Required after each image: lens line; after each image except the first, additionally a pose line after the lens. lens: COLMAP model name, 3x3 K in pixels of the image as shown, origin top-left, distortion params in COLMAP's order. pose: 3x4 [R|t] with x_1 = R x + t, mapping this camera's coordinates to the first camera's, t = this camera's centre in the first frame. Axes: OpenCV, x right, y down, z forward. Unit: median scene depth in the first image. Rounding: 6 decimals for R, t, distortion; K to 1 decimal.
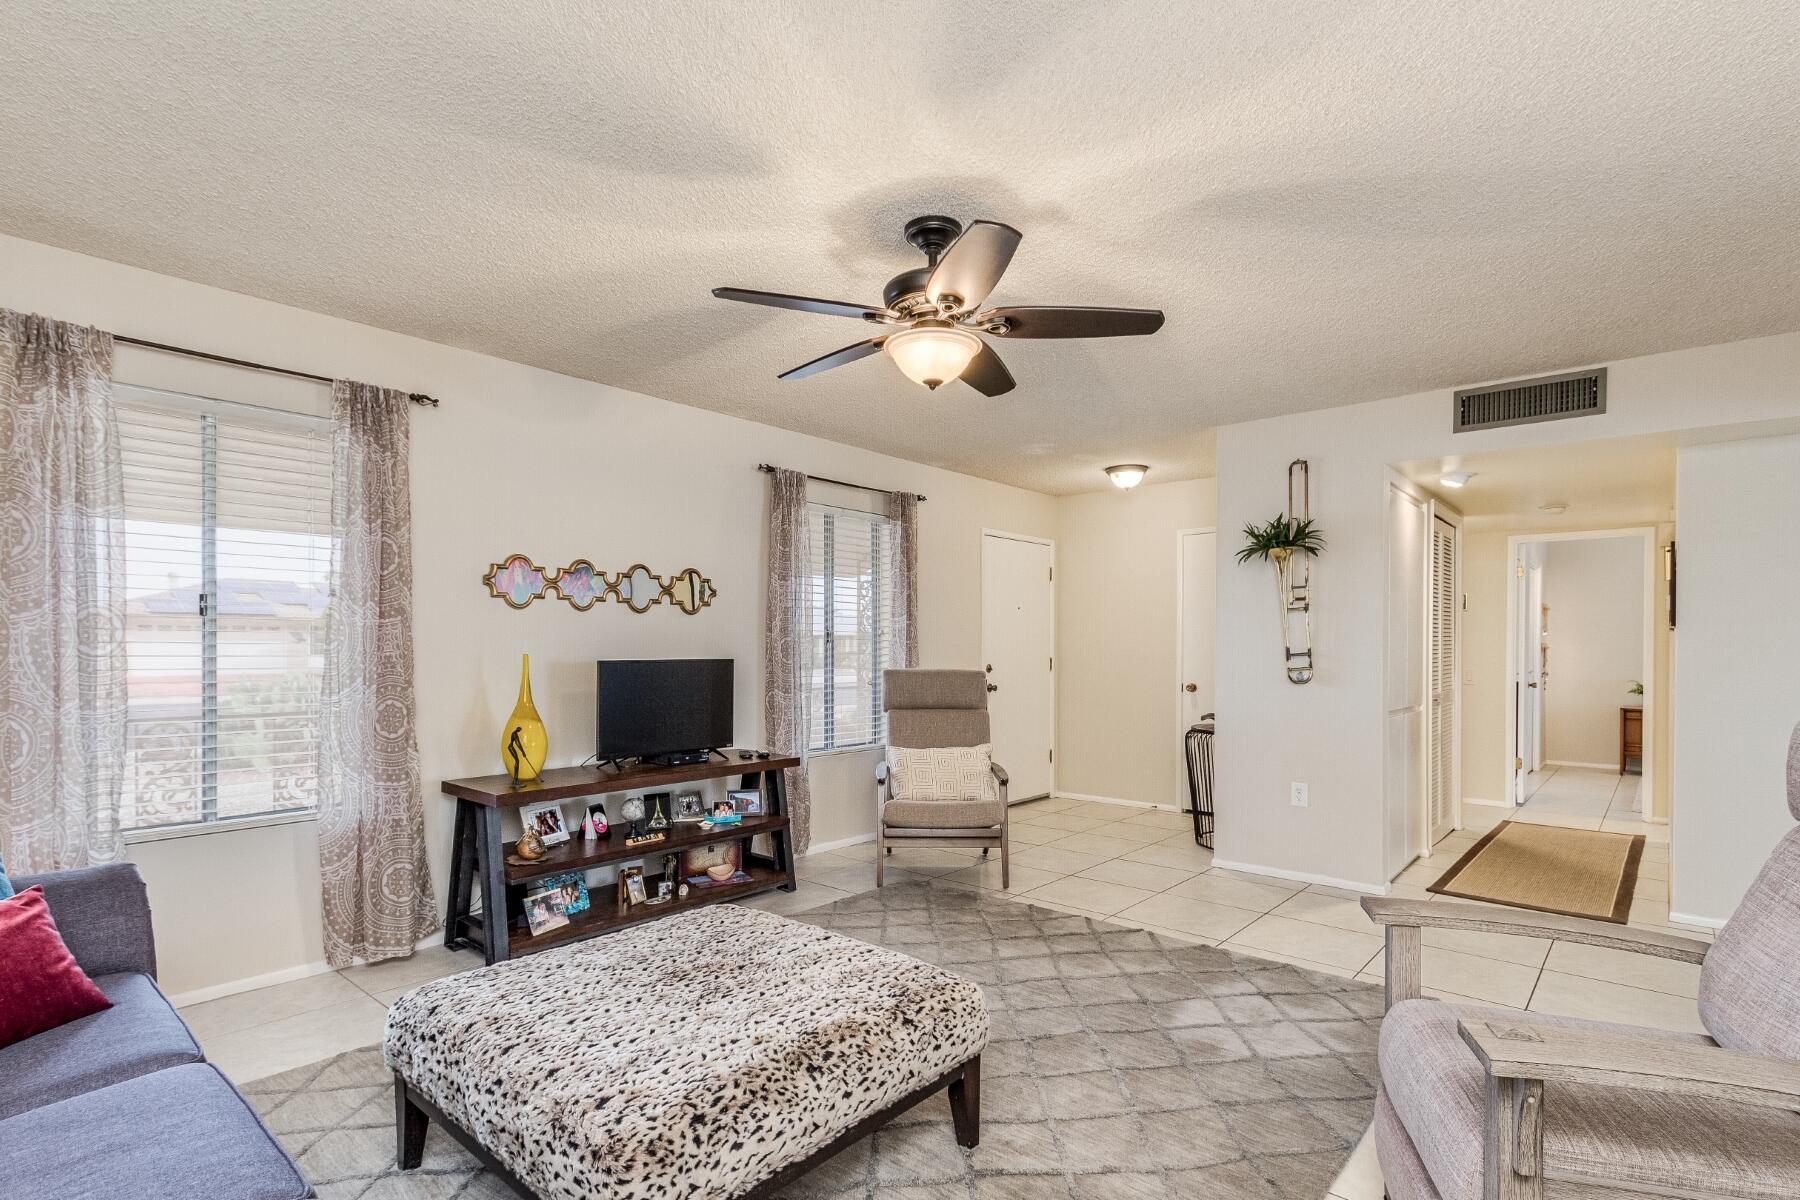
lens RADIAL K [[894.4, 0, 902.4], [0, 894.4, 649.1], [0, 0, 1]] dist [-0.001786, -0.000409]
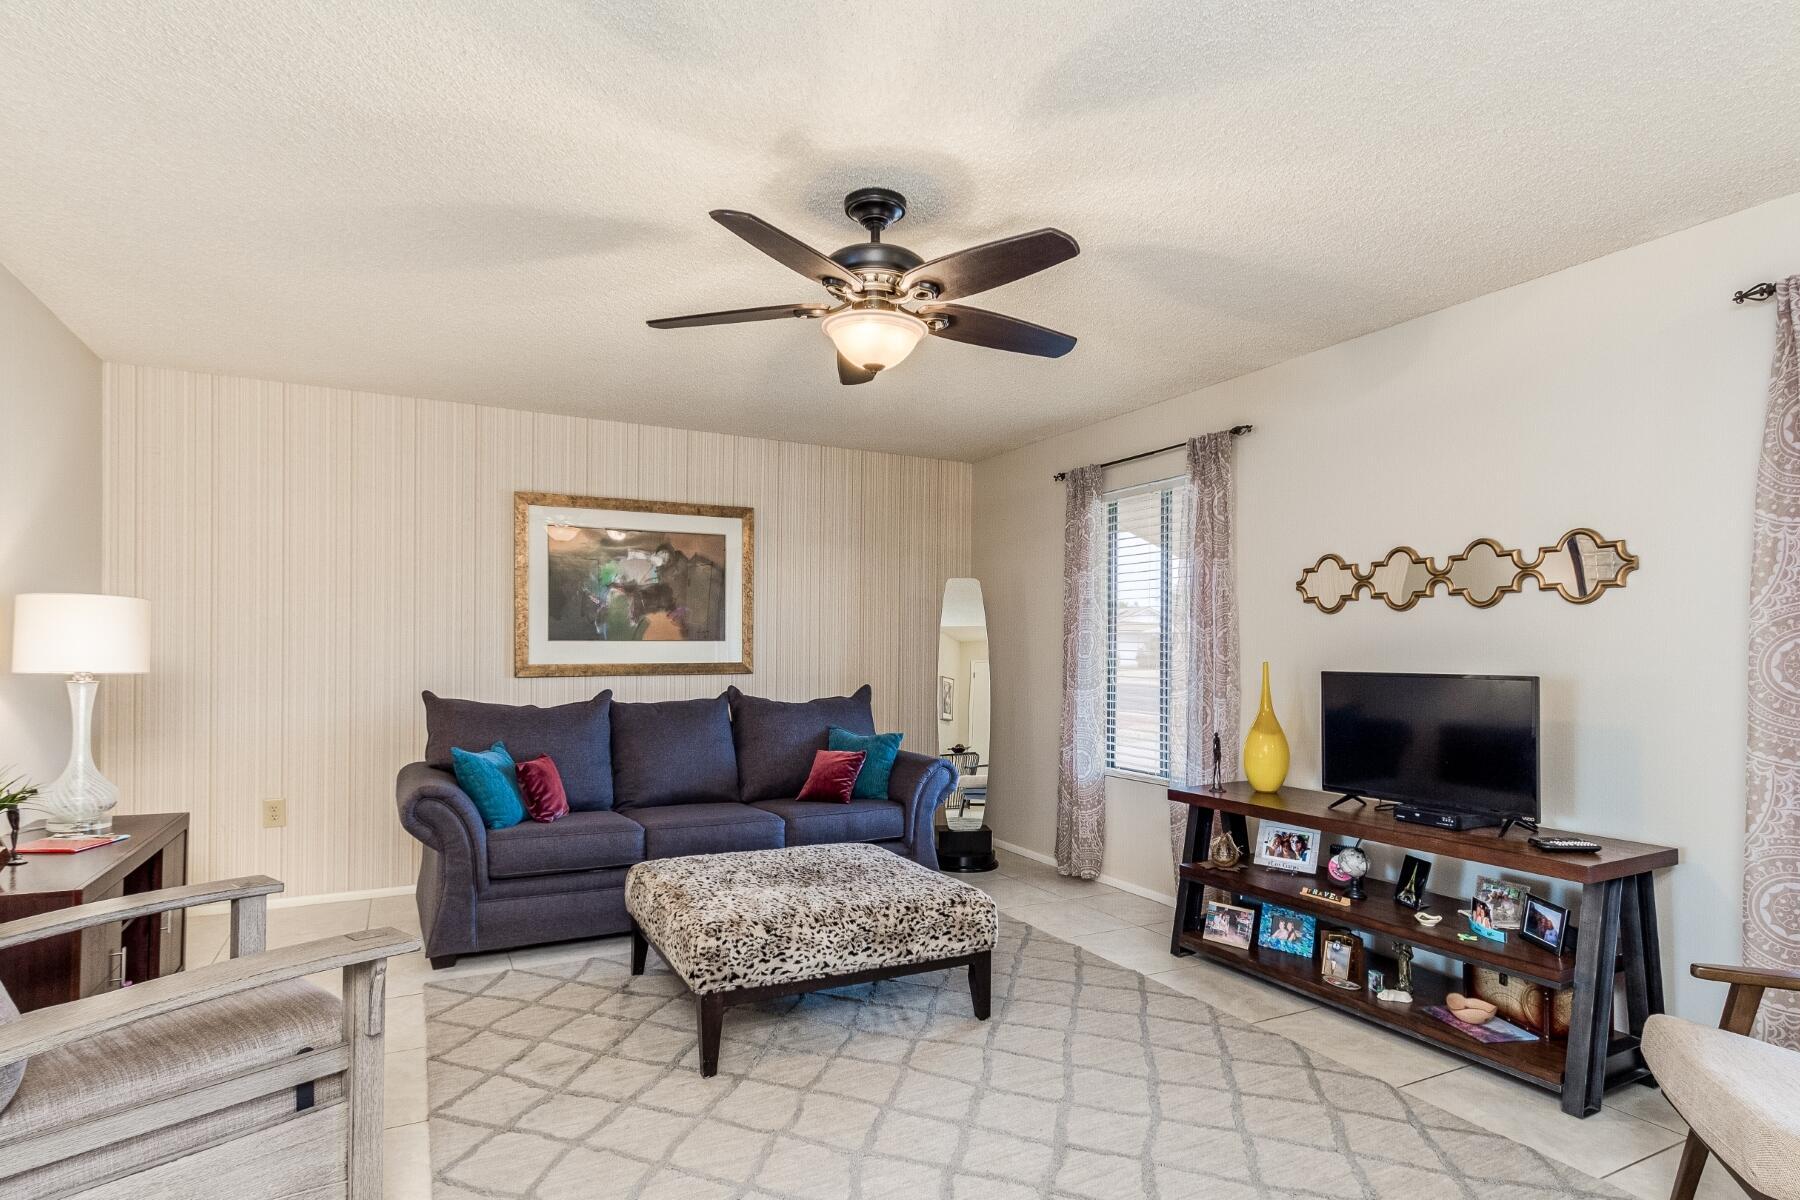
lens RADIAL K [[931.3, 0, 905.7], [0, 931.3, 662.3], [0, 0, 1]] dist [0.001925, 0.000258]
pose [[-0.364073, 0.010804, -0.931308, 0.622425], [-0.010396, 0.999823, 0.015663, -0.005333], [0.931312, 0.015384, -0.363896, 0.954680]]
